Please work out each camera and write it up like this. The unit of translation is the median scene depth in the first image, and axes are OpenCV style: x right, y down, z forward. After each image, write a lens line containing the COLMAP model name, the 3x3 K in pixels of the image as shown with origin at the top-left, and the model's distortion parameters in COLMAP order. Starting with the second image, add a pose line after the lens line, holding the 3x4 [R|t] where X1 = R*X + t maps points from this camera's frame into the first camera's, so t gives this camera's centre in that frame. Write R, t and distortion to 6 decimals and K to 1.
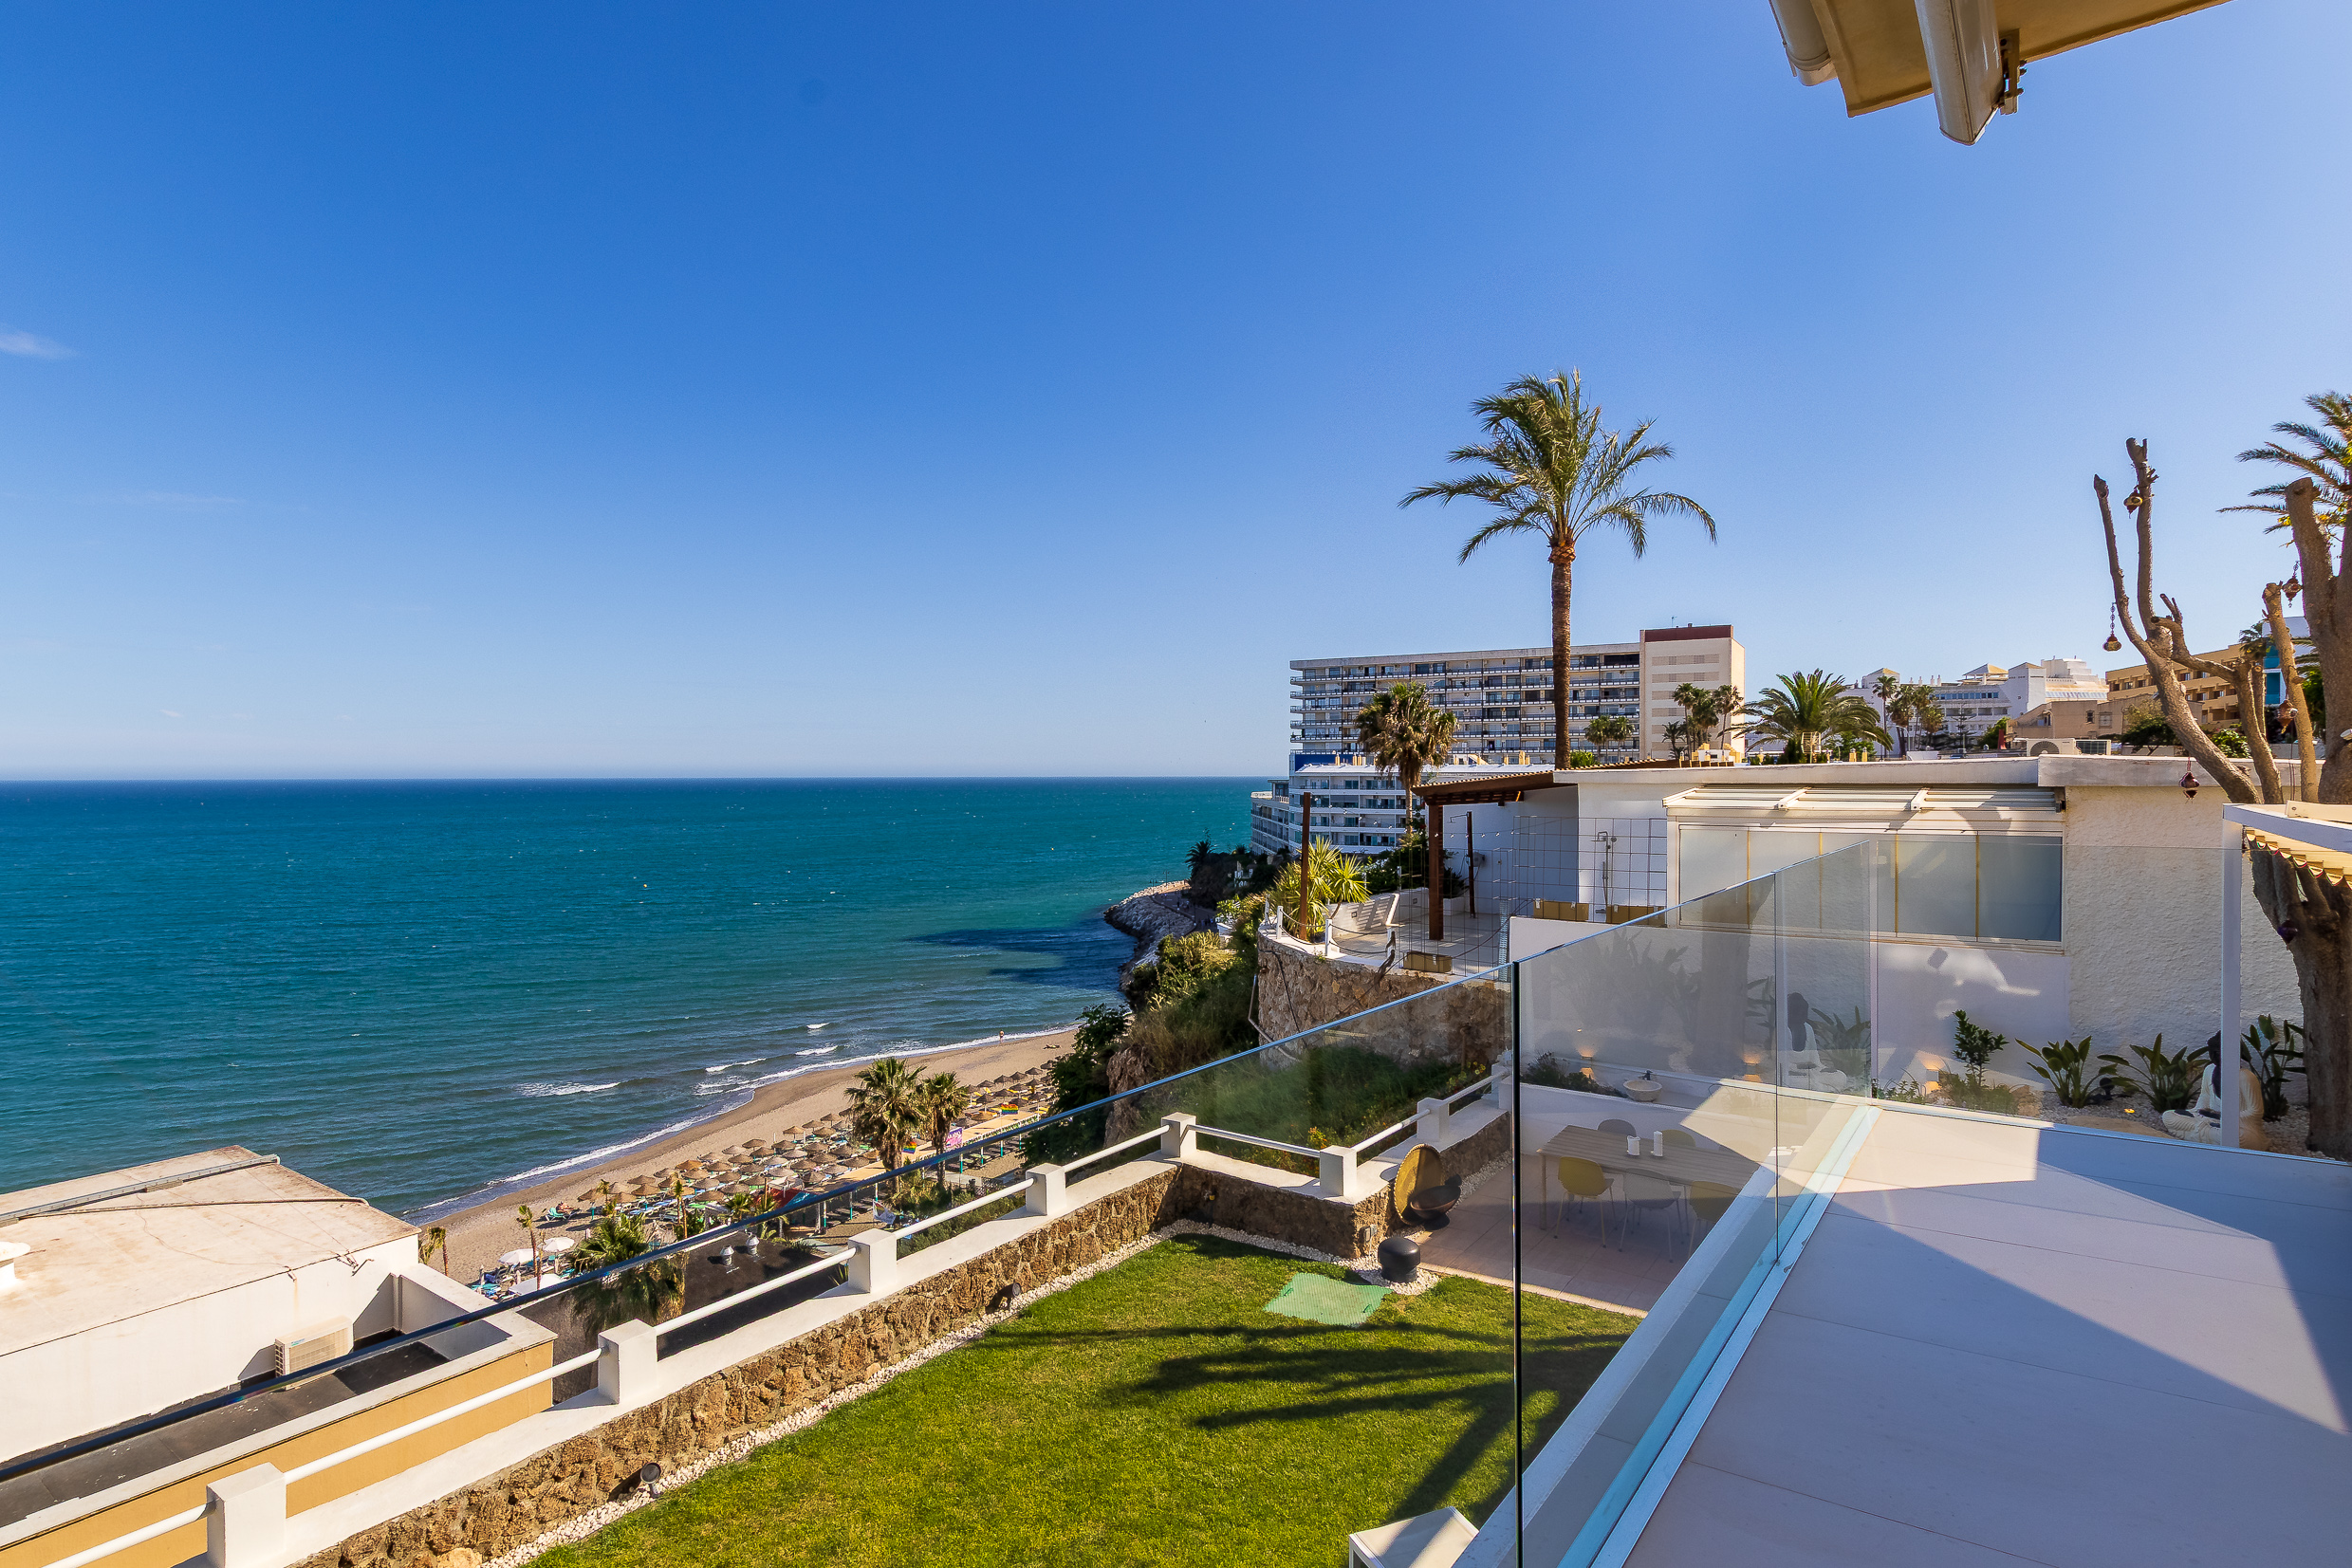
lens RADIAL K [[1188.2, 0, 1205.4], [0, 1188.2, 792.5], [0, 0, 1]] dist [-0.002146, -0.001183]
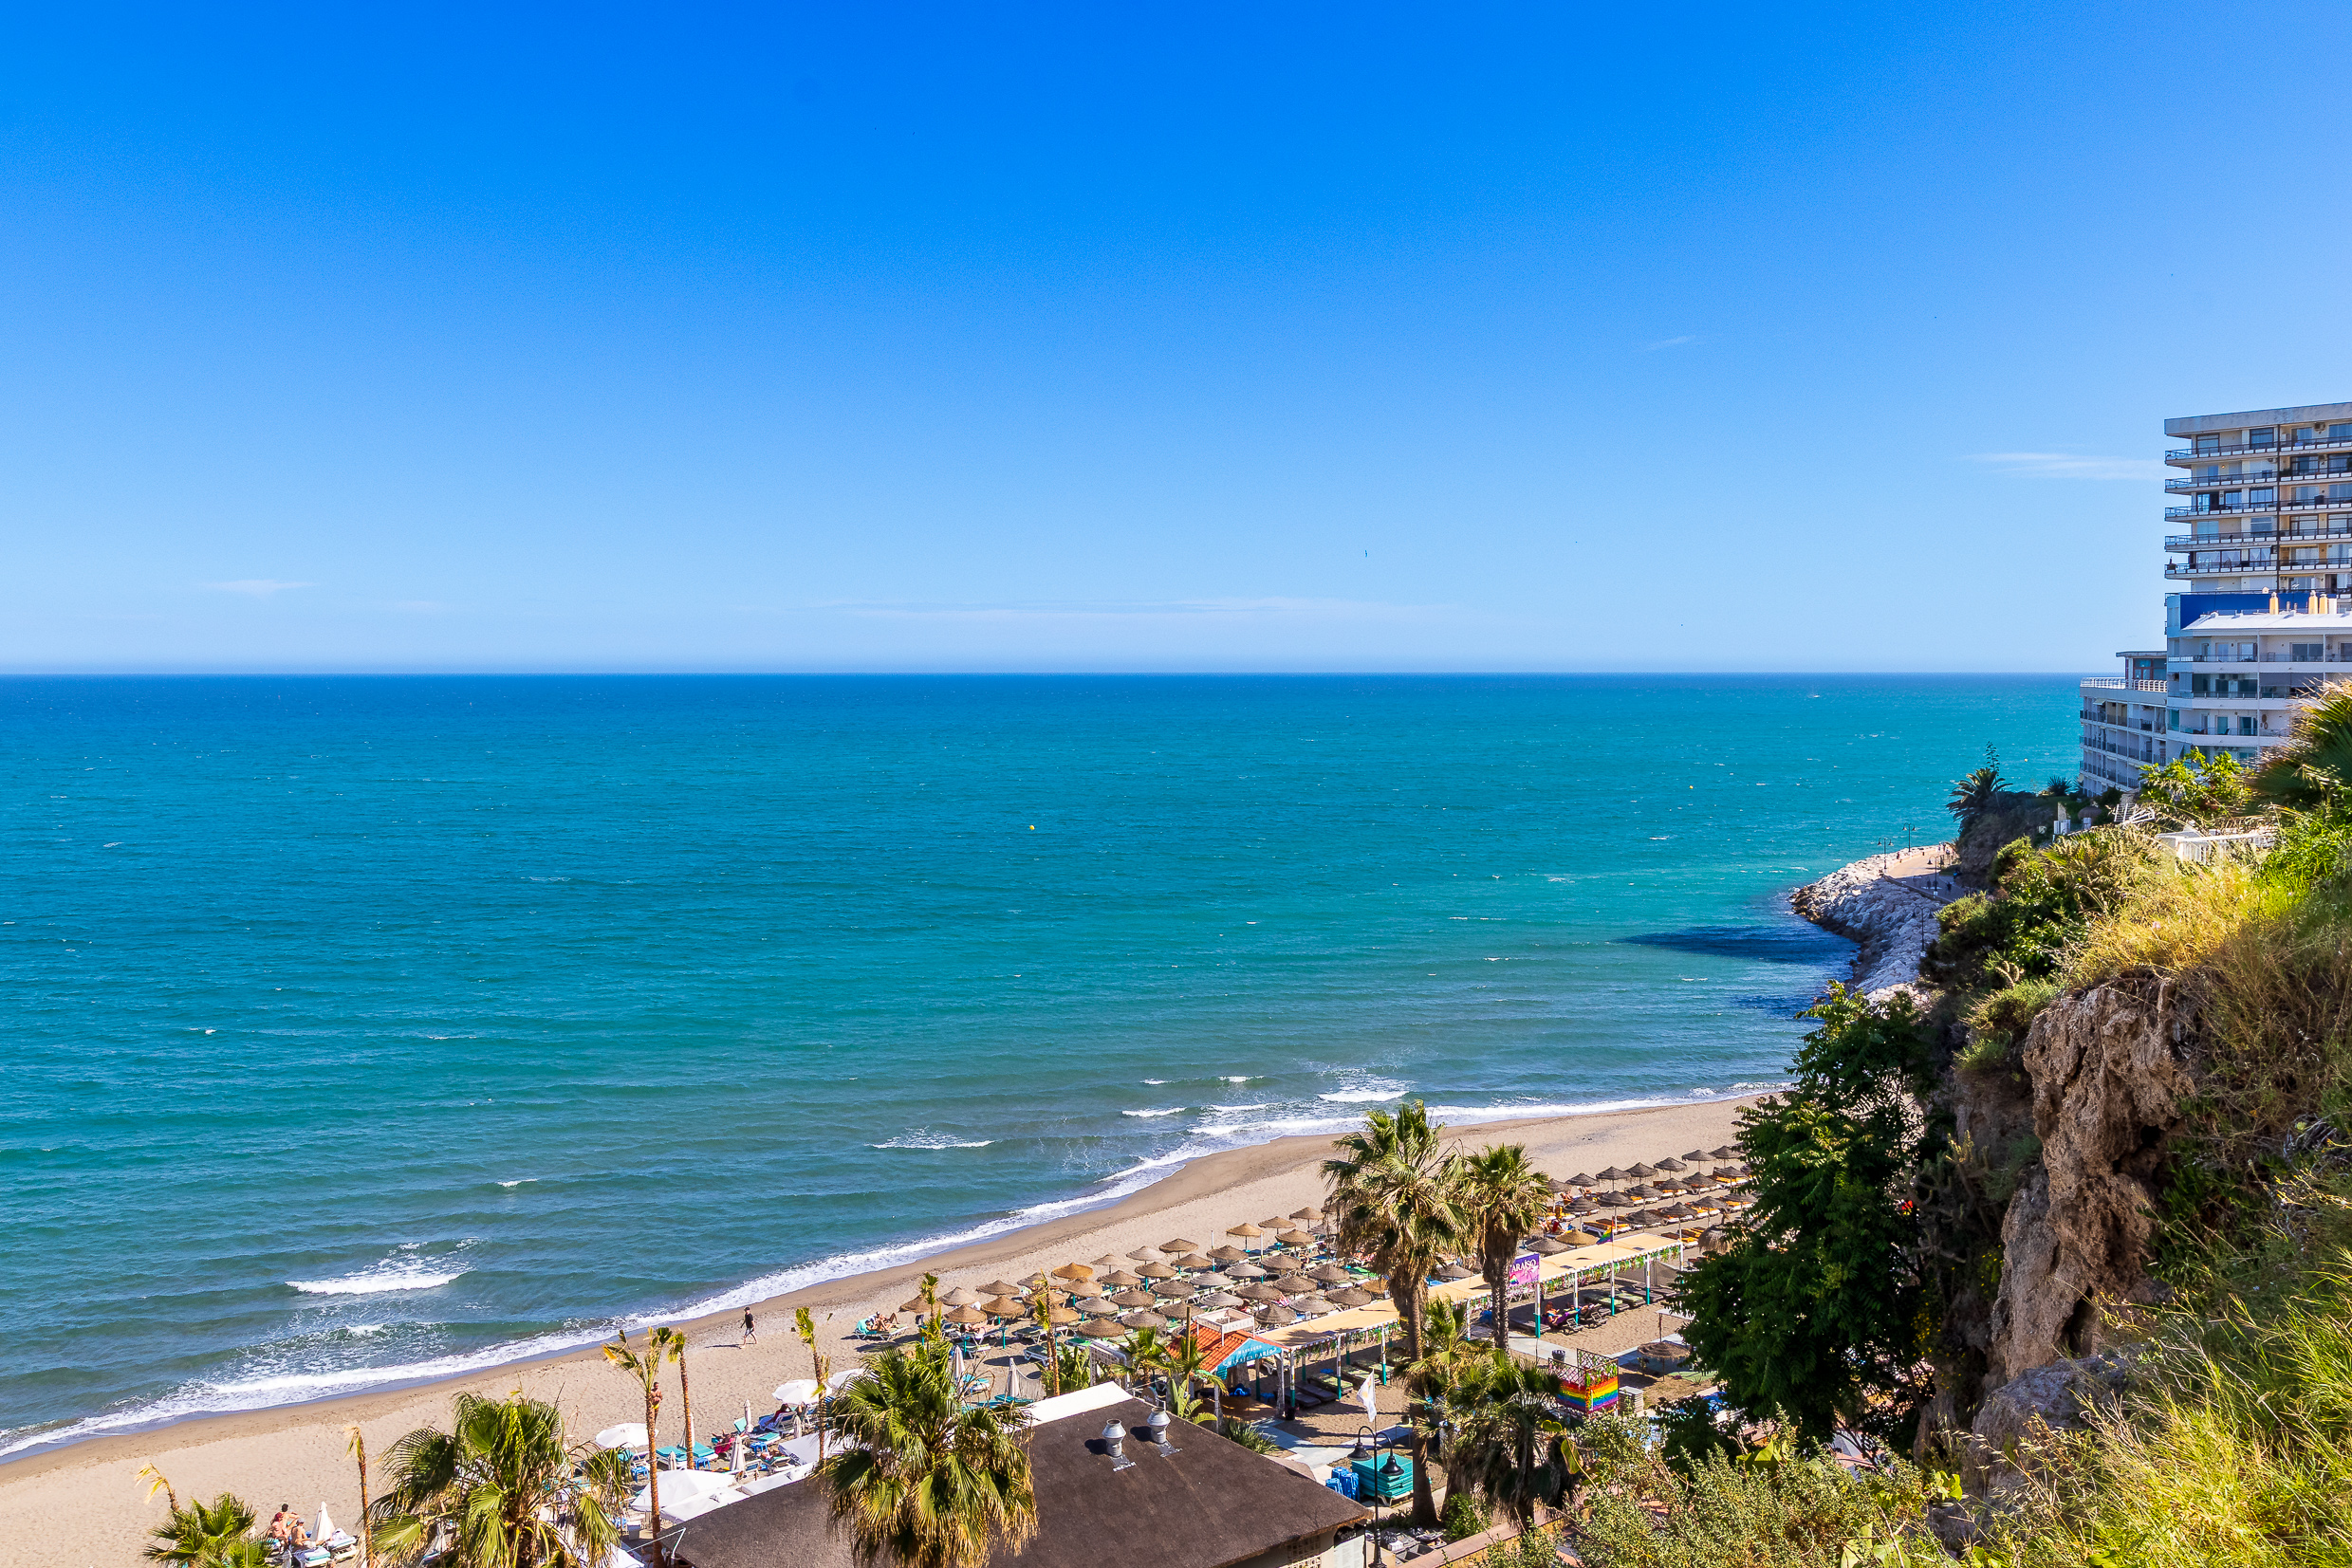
lens RADIAL K [[2008.0, 0, 1170.3], [0, 2008.0, 687.6], [0, 0, 1]] dist [-0.015909, 0.030946]
pose [[0.927783, -0.005907, -0.373072, -0.041036], [0.004166, 0.999976, -0.005473, 0.065114], [0.373096, 0.003523, 0.927786, 0.206301]]
